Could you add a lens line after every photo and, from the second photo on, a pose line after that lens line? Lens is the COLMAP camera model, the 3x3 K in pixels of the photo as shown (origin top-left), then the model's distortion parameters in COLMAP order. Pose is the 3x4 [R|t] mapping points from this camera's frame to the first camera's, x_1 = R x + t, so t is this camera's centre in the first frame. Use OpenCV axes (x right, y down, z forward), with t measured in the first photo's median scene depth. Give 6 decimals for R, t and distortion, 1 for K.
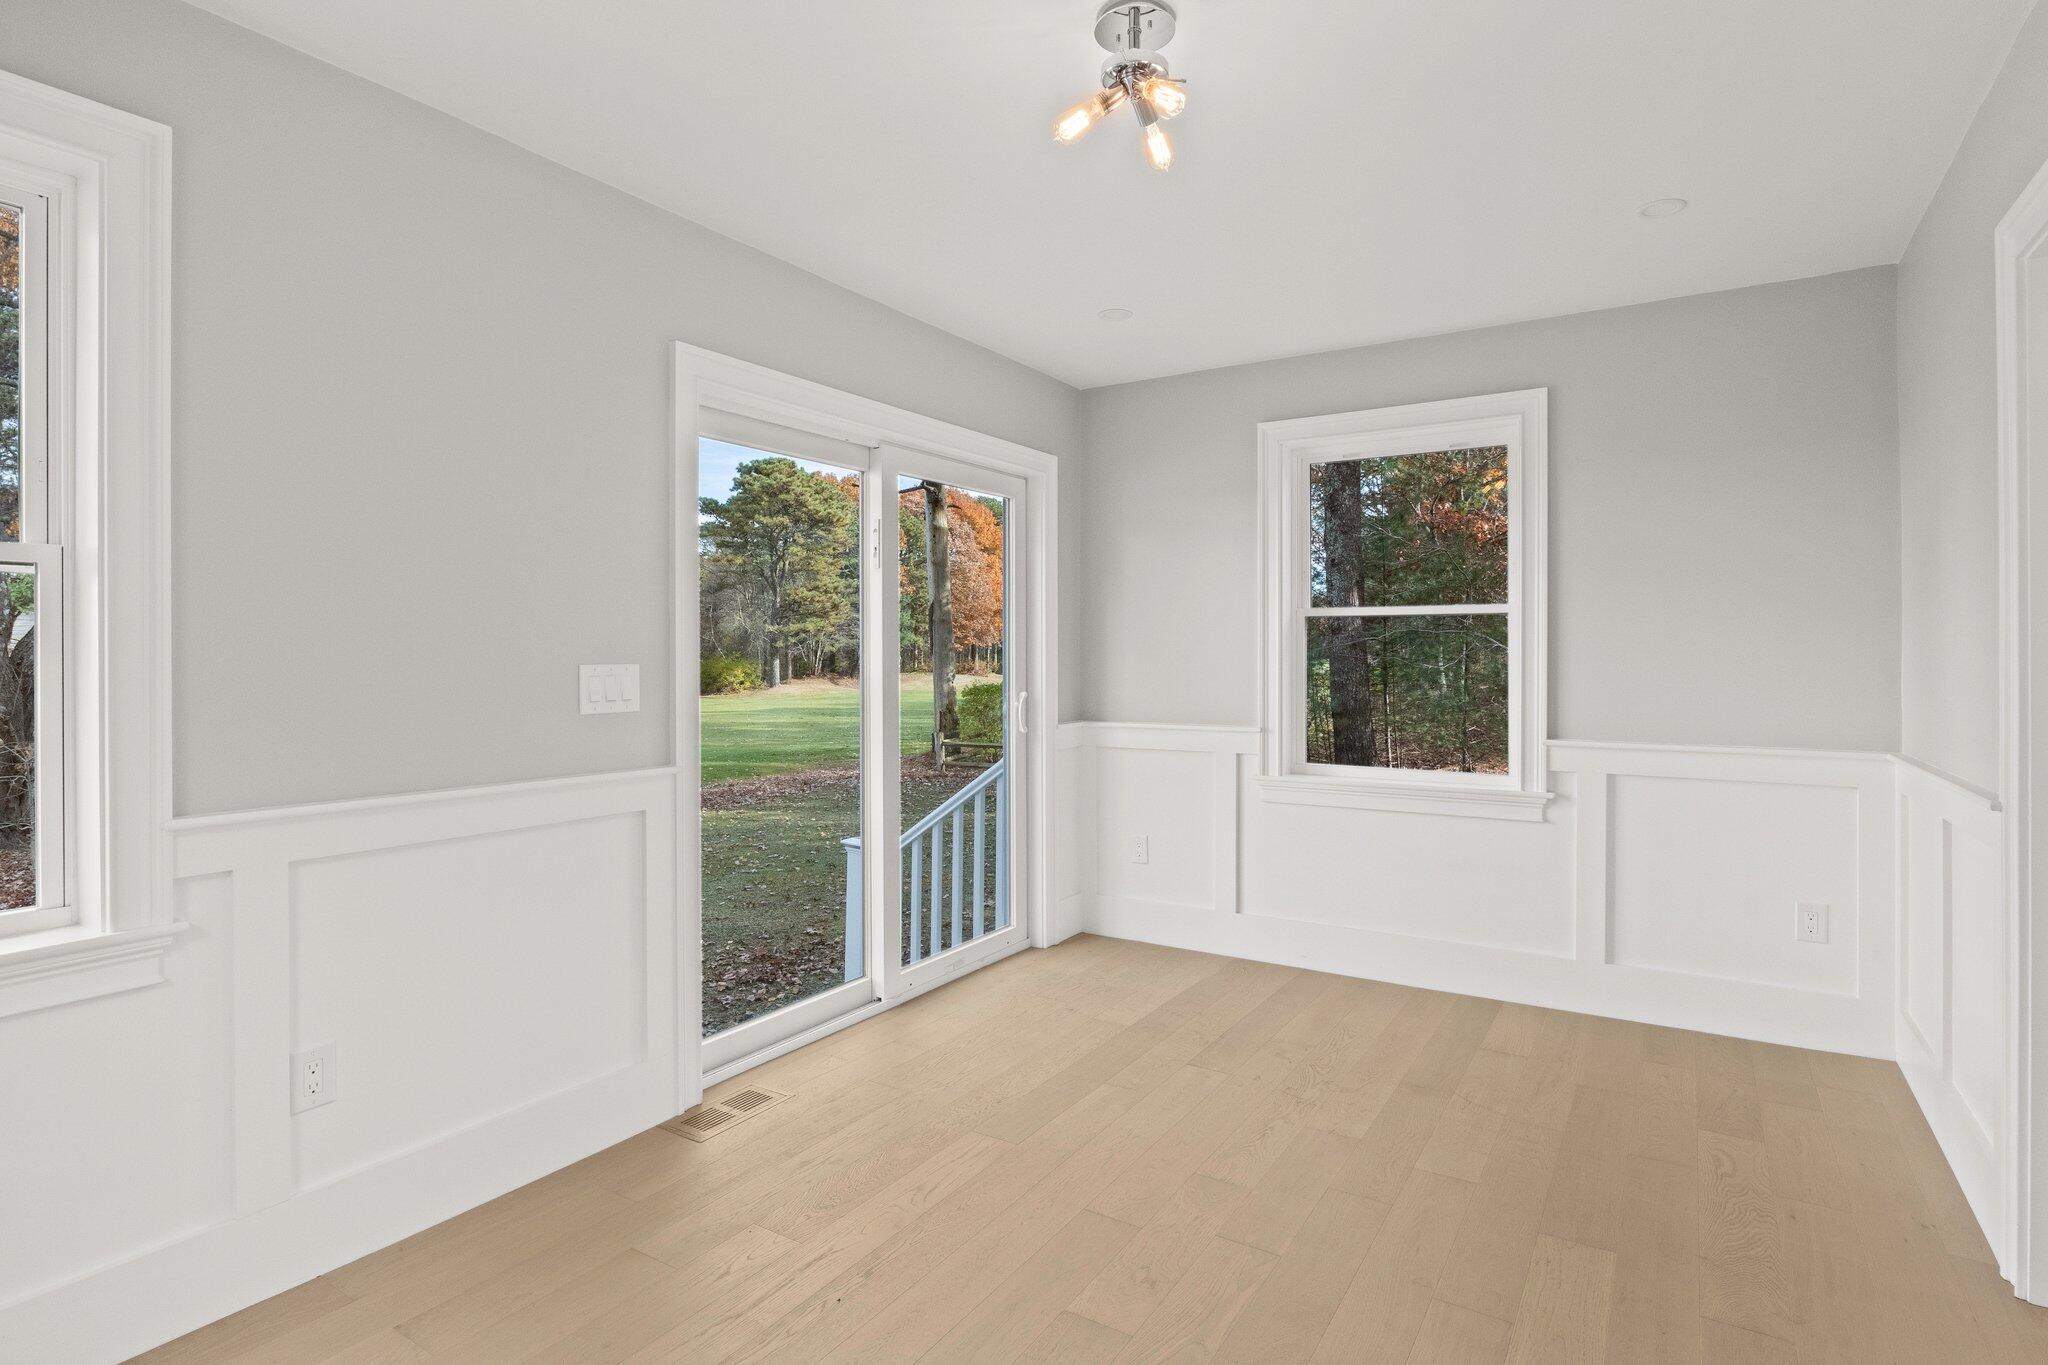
lens RADIAL K [[1045.6, 0, 1051.5], [0, 1045.6, 653.2], [0, 0, 1]] dist [0.000476, 0.000783]
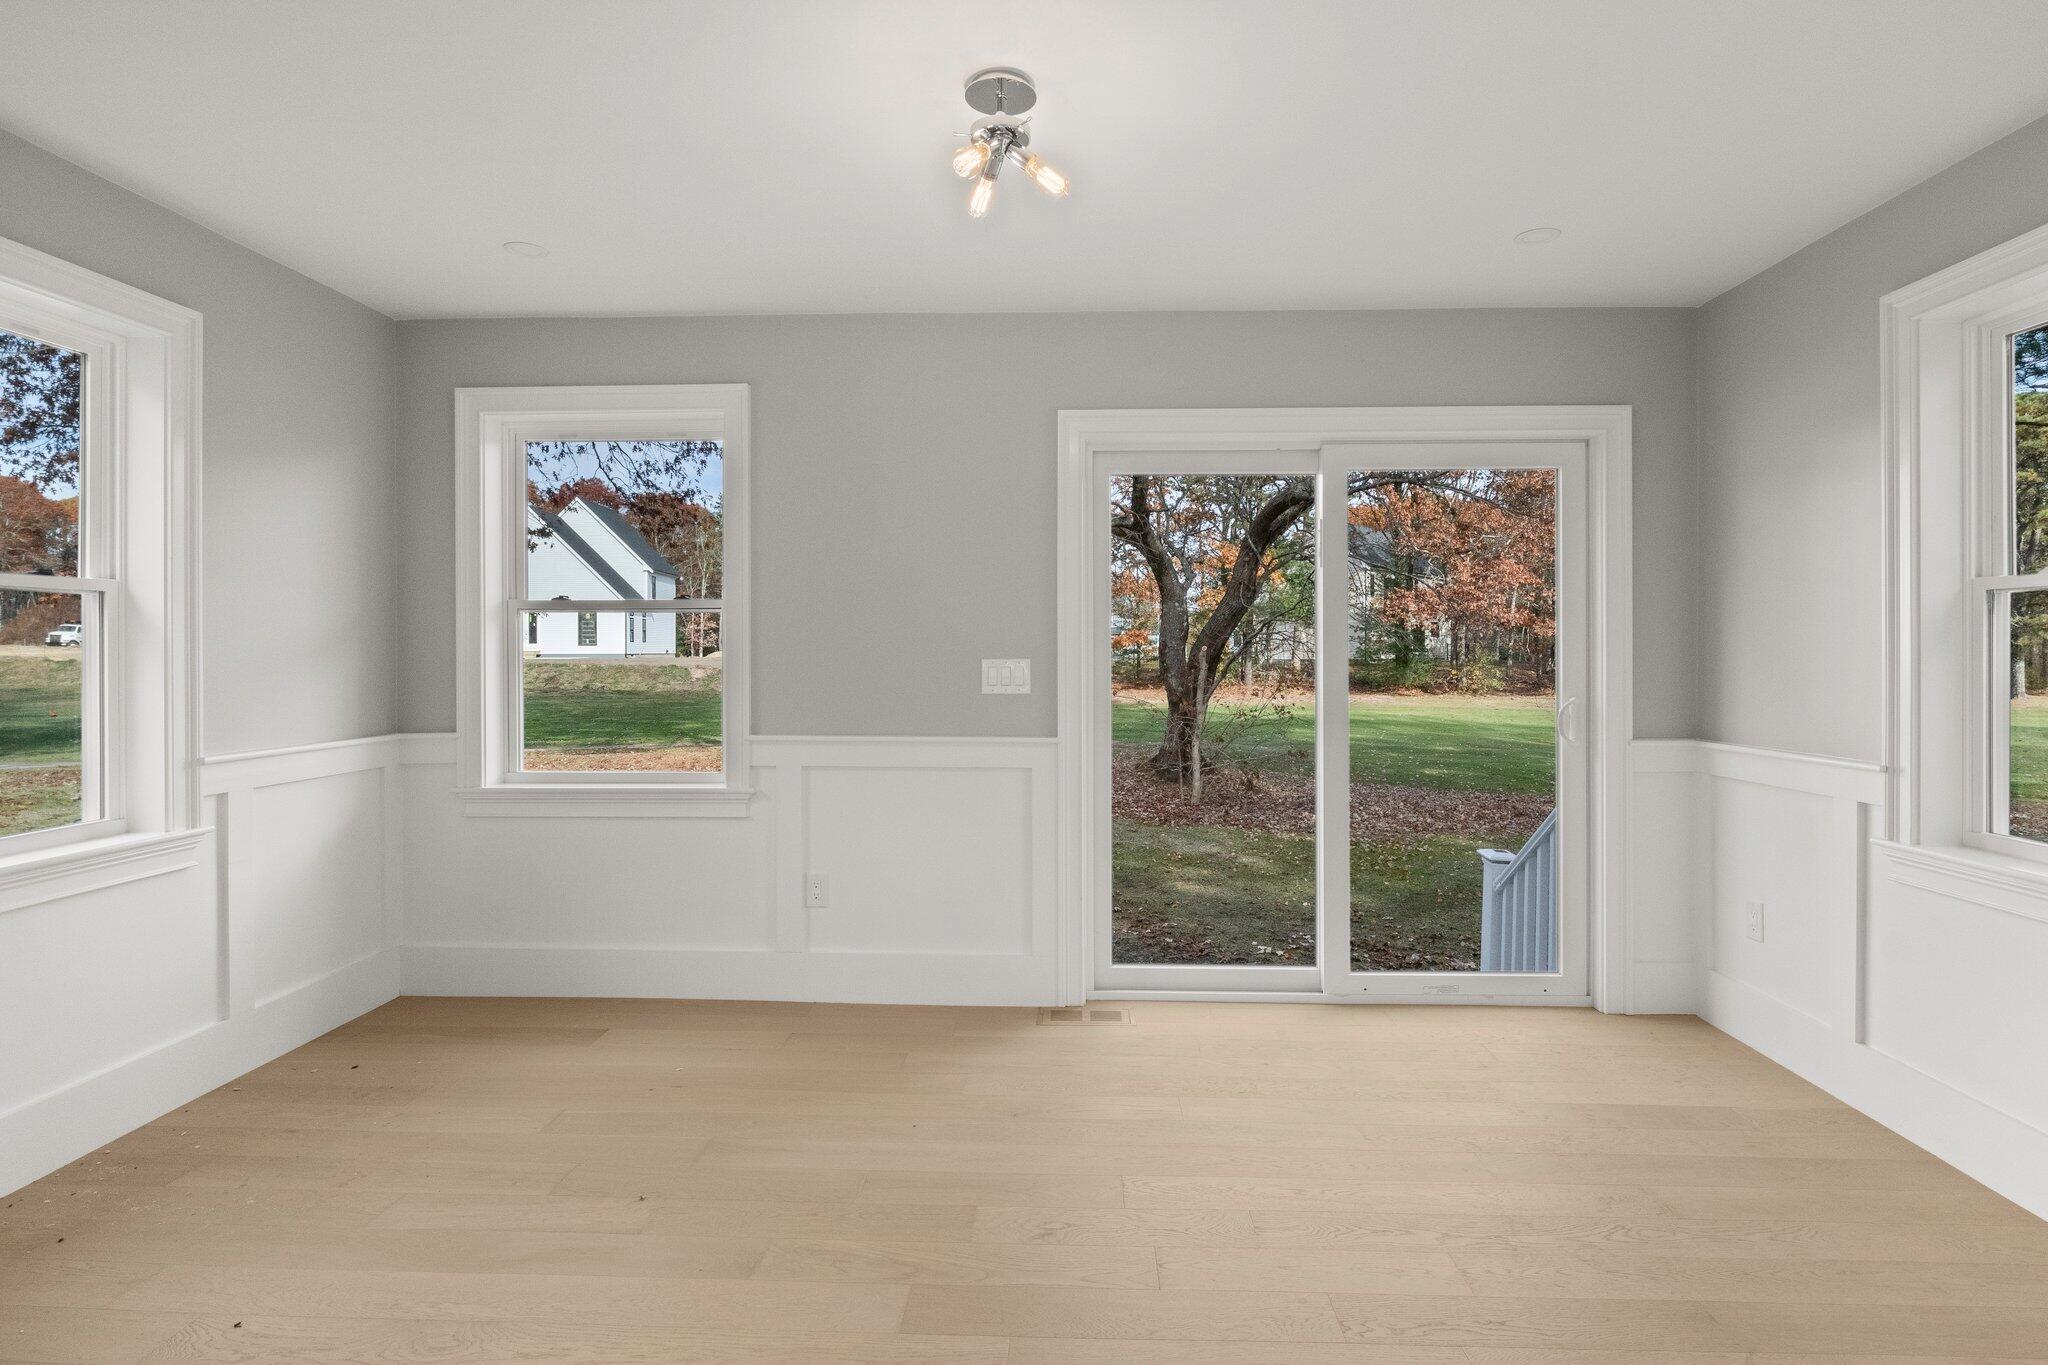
lens RADIAL K [[1045.6, 0, 1051.5], [0, 1045.6, 653.2], [0, 0, 1]] dist [0.000476, 0.000783]
pose [[0.501570, 0.001536, -0.865116, 0.586099], [-0.001615, 0.999998, 0.000839, 0.001602], [0.865116, 0.000976, 0.501572, 0.262057]]
